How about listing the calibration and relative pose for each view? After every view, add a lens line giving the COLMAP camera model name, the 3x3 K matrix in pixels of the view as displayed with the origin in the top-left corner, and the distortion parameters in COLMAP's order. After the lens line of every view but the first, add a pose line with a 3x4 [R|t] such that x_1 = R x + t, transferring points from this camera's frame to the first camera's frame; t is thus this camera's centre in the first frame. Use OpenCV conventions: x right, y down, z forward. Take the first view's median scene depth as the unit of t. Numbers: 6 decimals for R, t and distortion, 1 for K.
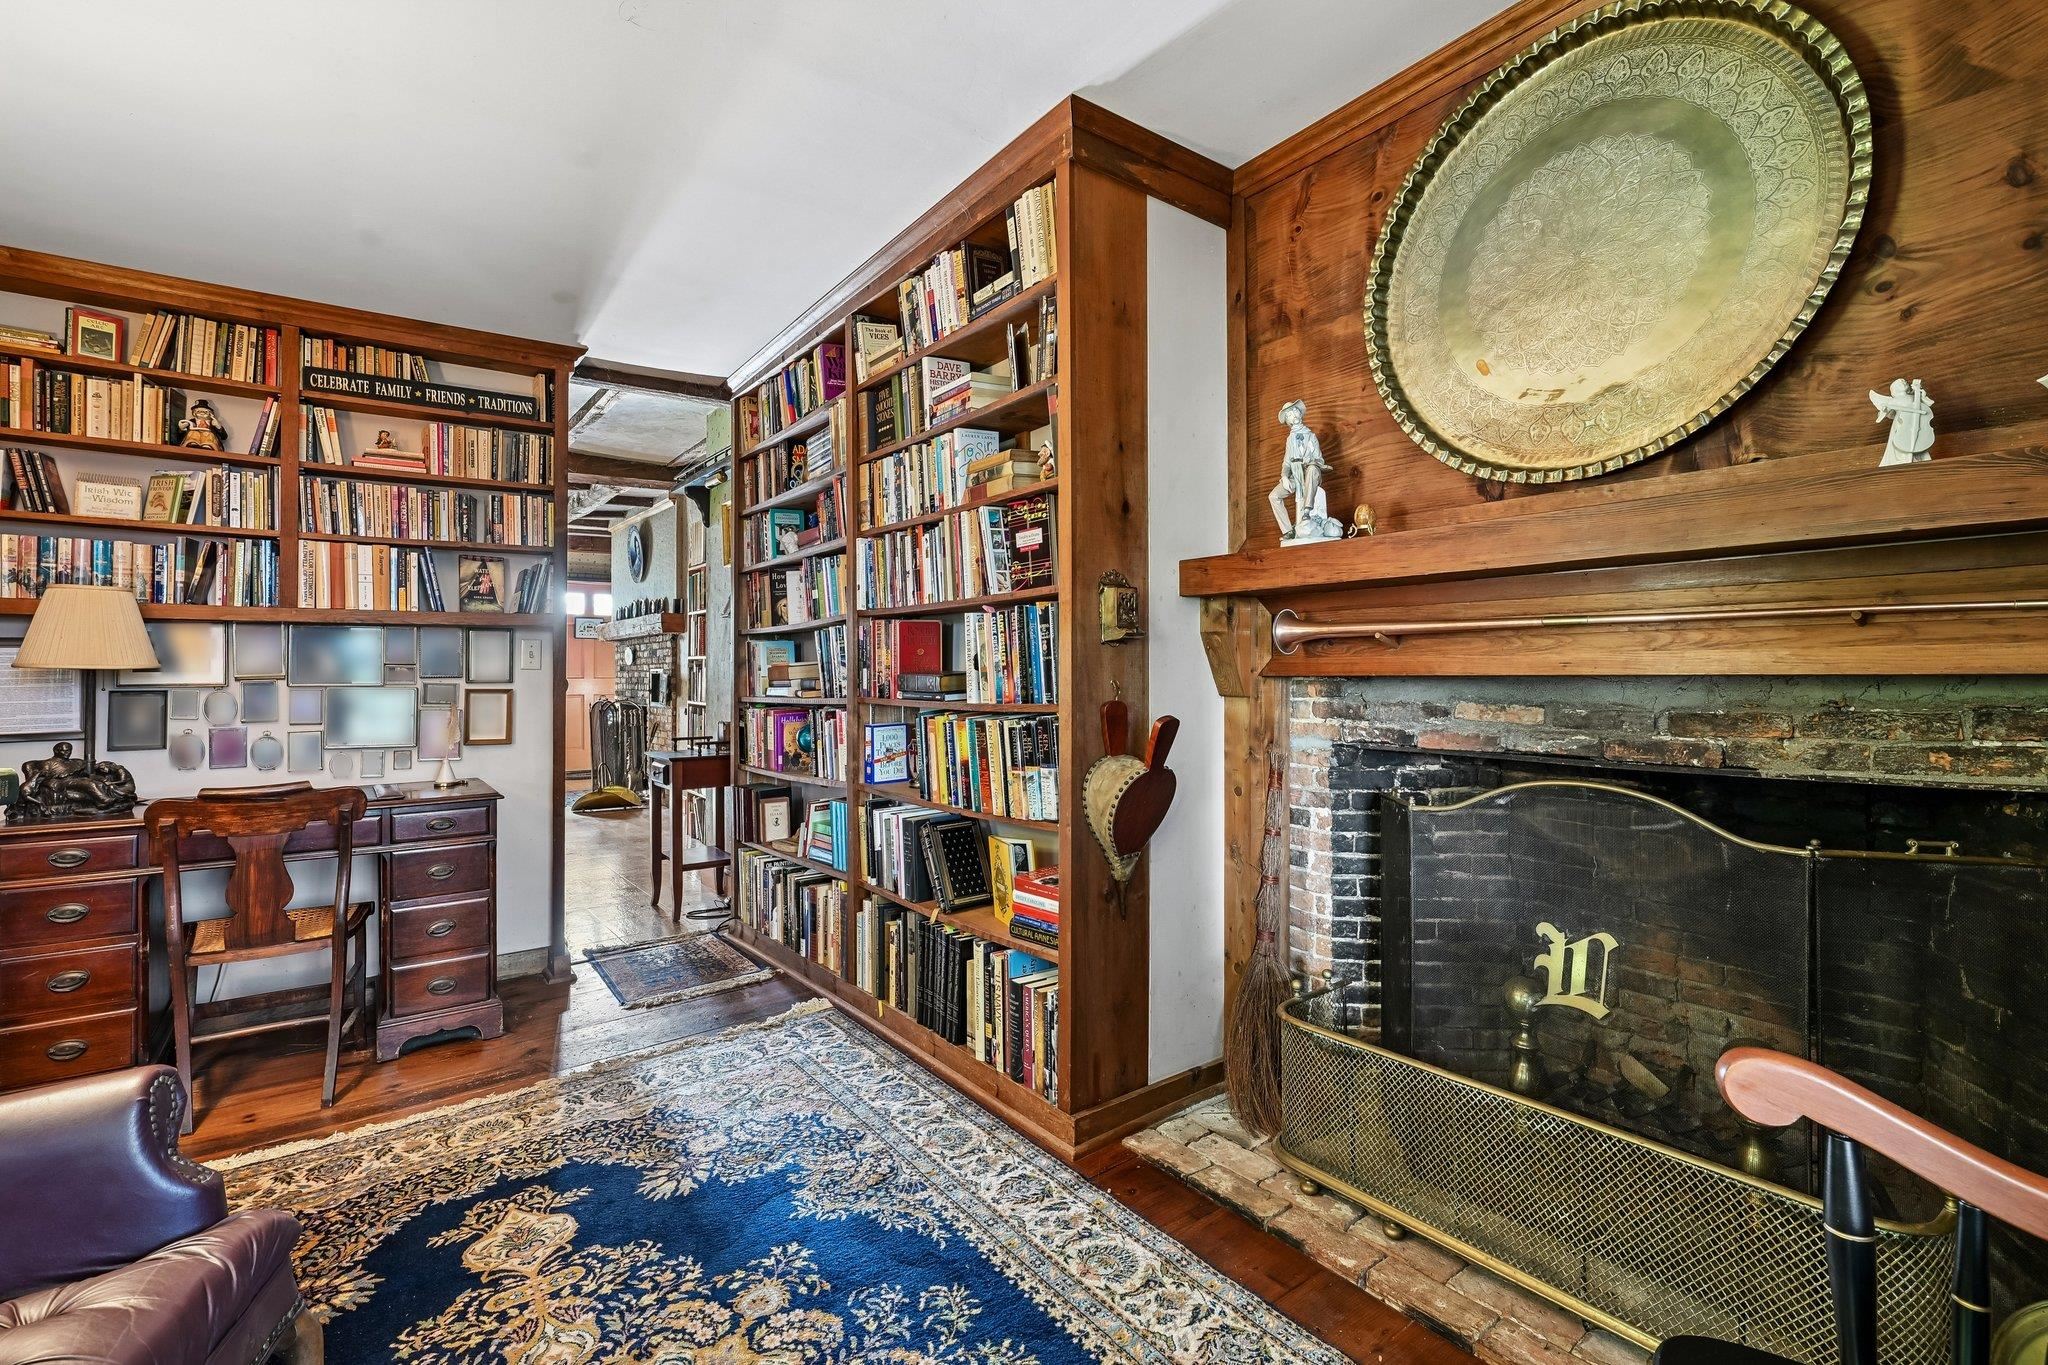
lens RADIAL K [[909.9, 0, 1025.4], [0, 909.9, 679.0], [0, 0, 1]] dist [0.000431, 0.000526]
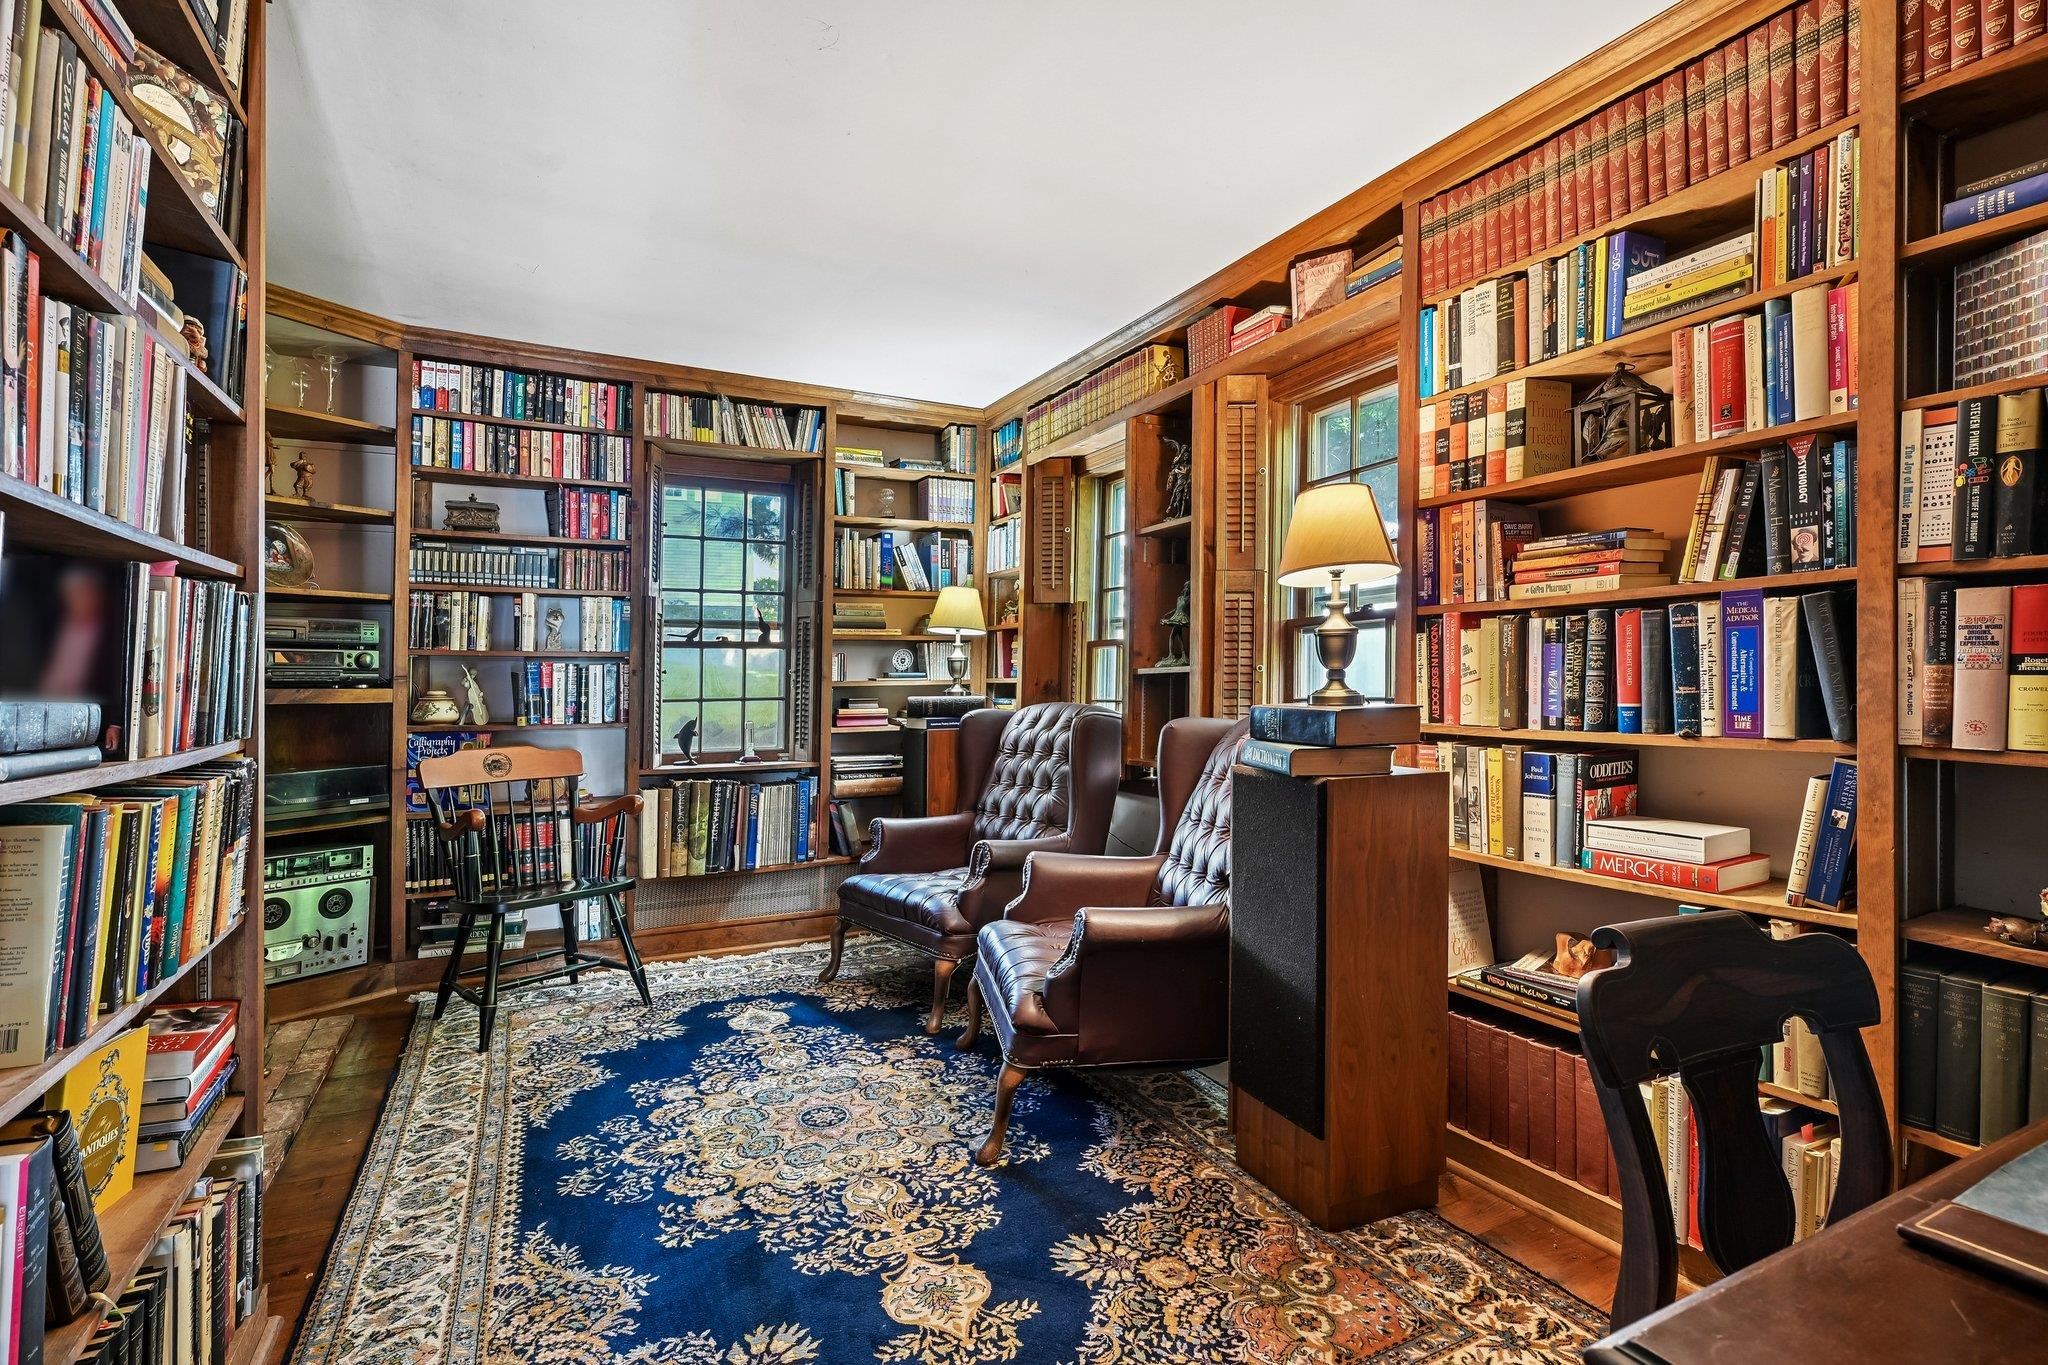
lens RADIAL K [[909.9, 0, 1025.4], [0, 909.9, 679.0], [0, 0, 1]] dist [0.000431, 0.000526]
pose [[-0.987124, 0.021389, 0.158519, -0.874461], [0.022186, 0.999749, 0.003265, -0.004193], [-0.158410, 0.006740, -0.987350, 2.062750]]
